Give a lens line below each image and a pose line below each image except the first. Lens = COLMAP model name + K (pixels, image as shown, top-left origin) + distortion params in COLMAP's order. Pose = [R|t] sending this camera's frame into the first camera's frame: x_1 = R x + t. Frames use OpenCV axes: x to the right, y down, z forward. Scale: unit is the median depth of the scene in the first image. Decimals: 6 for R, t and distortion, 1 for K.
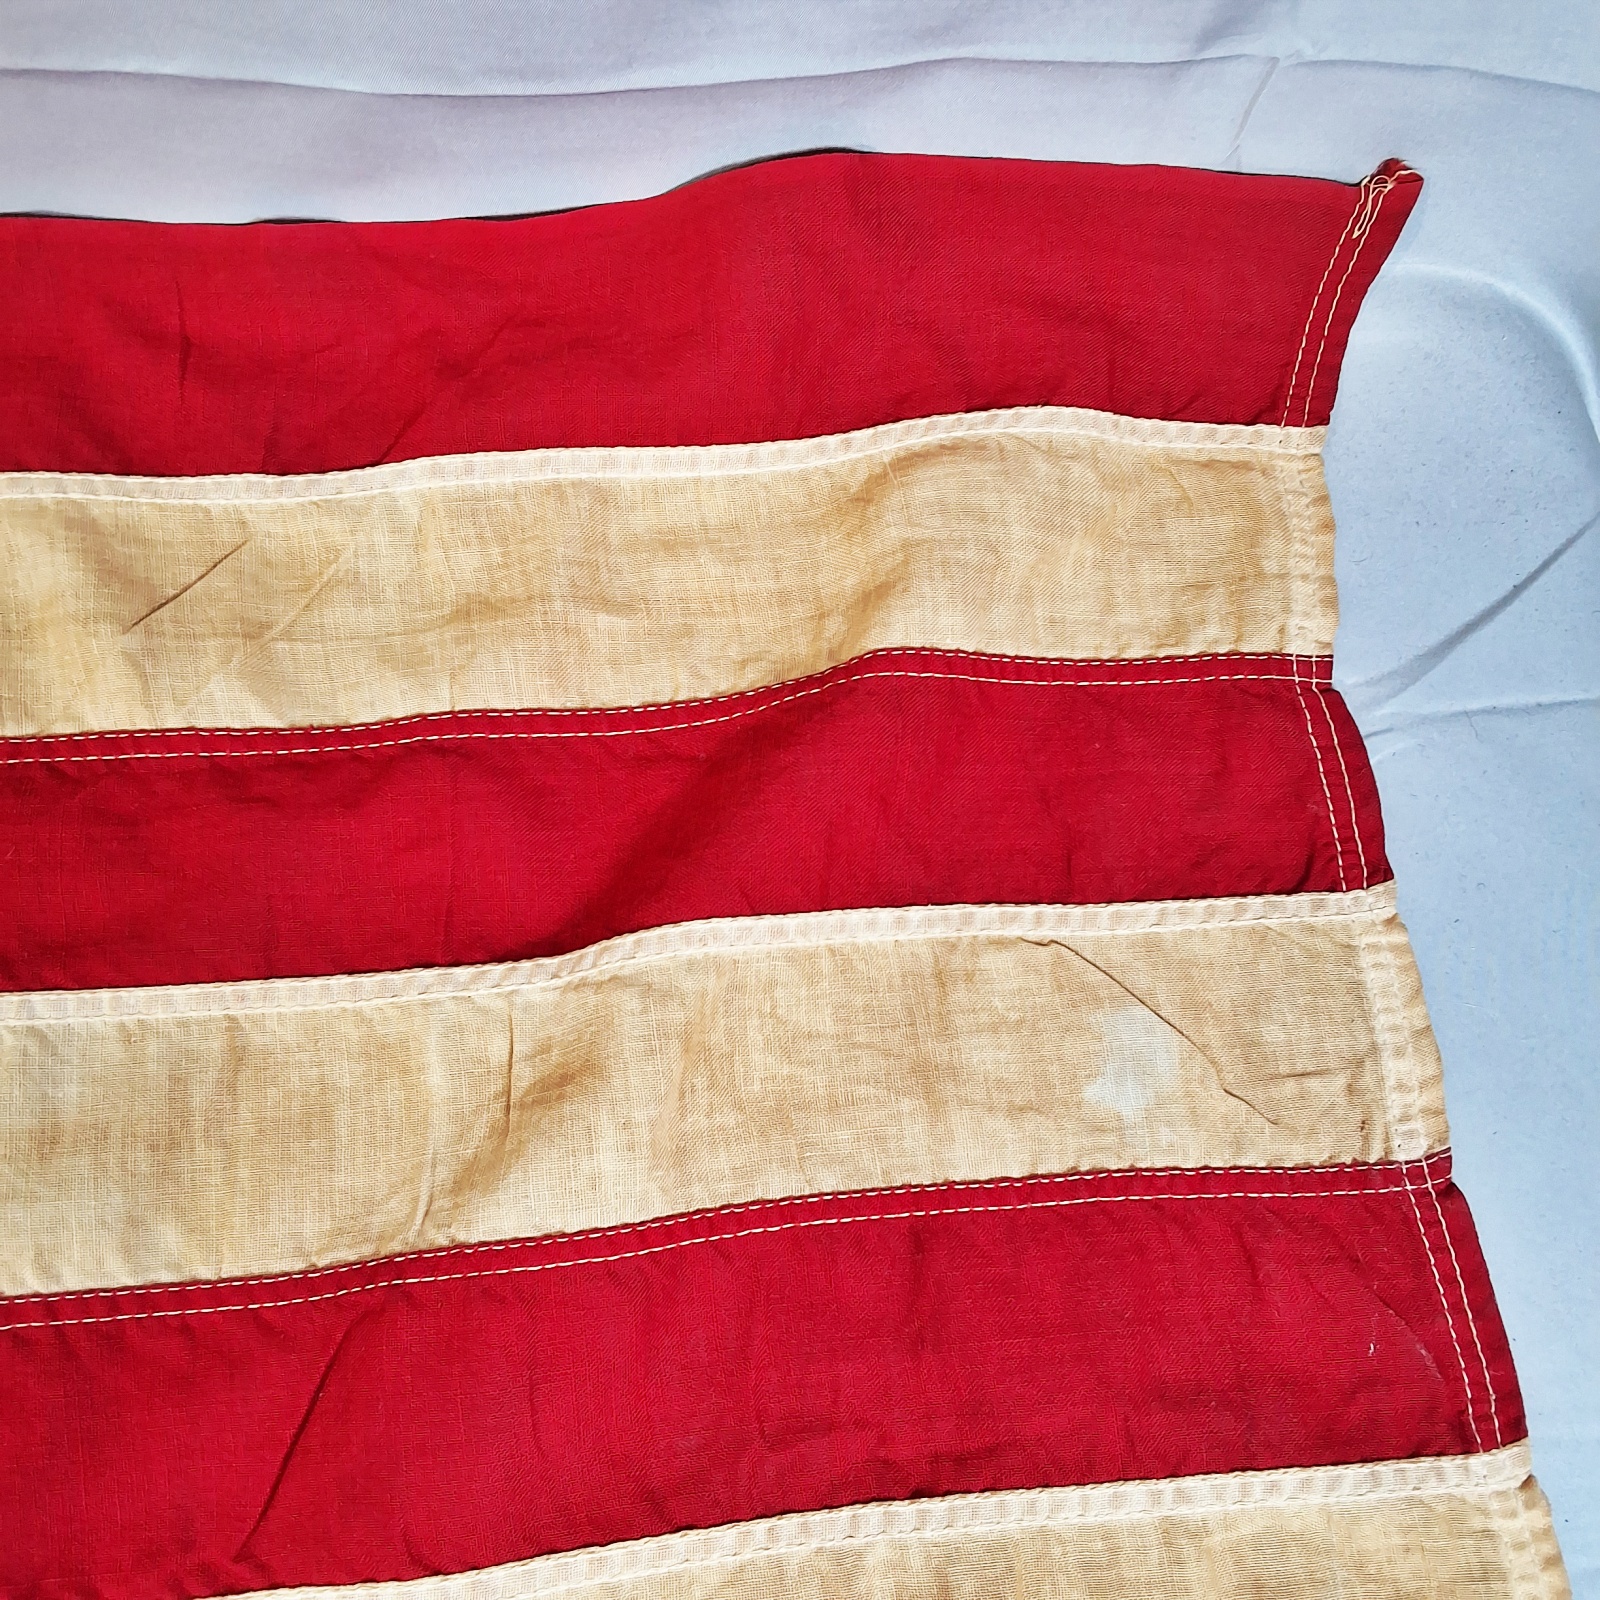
lens RADIAL K [[1520.9, 0, 825.0], [0, 1520.9, 835.0], [0, 0, 1]] dist [0.103023, -0.166613]
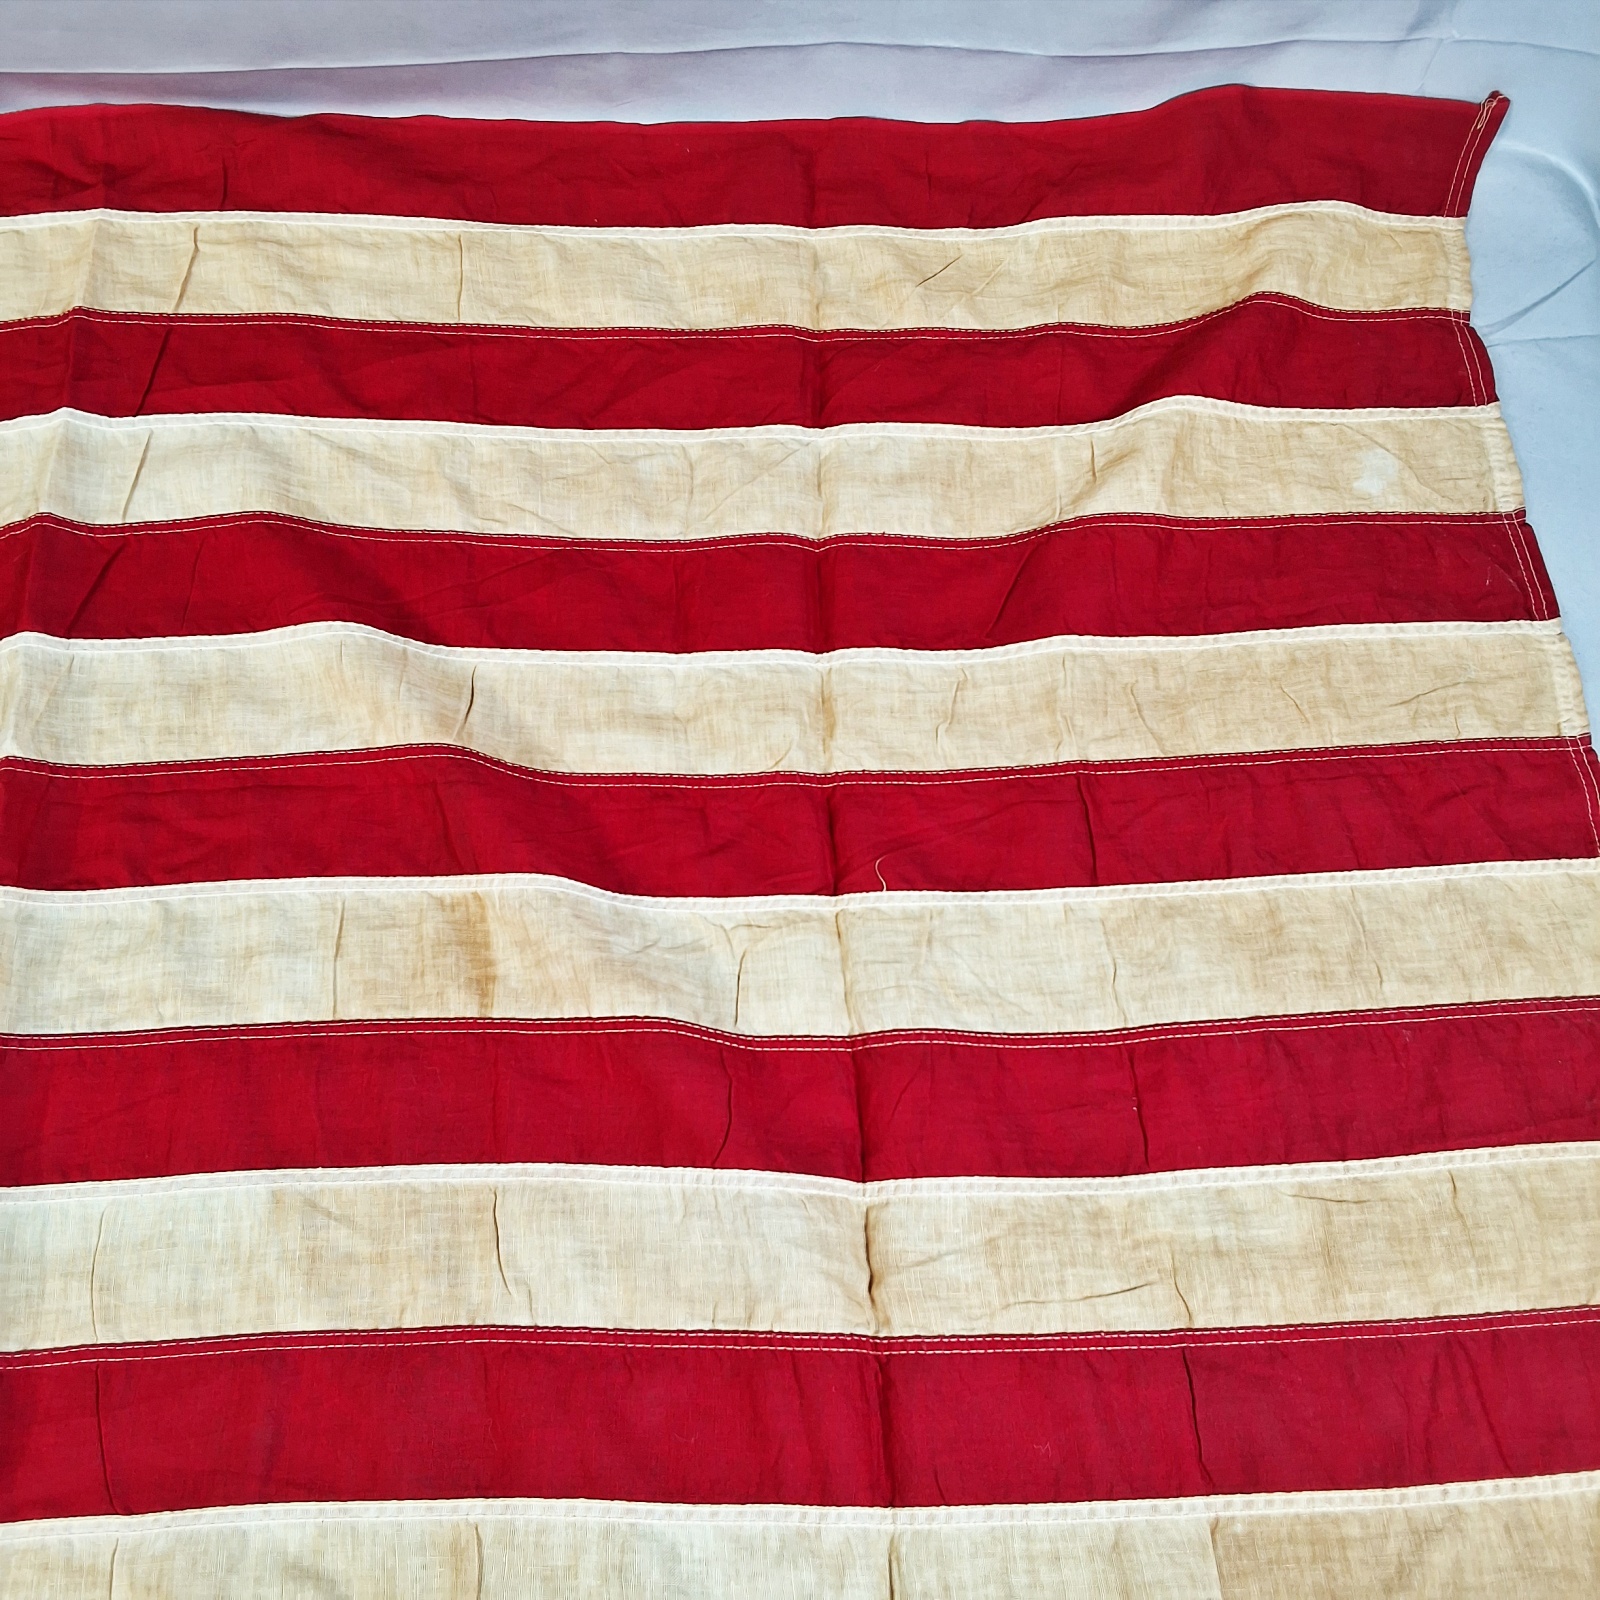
lens RADIAL K [[1520.9, 0, 825.0], [0, 1520.9, 835.0], [0, 0, 1]] dist [0.103023, -0.166613]
pose [[0.996534, 0.034184, -0.075840, -0.387367], [-0.042364, 0.993136, -0.109024, 0.912628], [0.071593, 0.111859, 0.991142, -1.145297]]
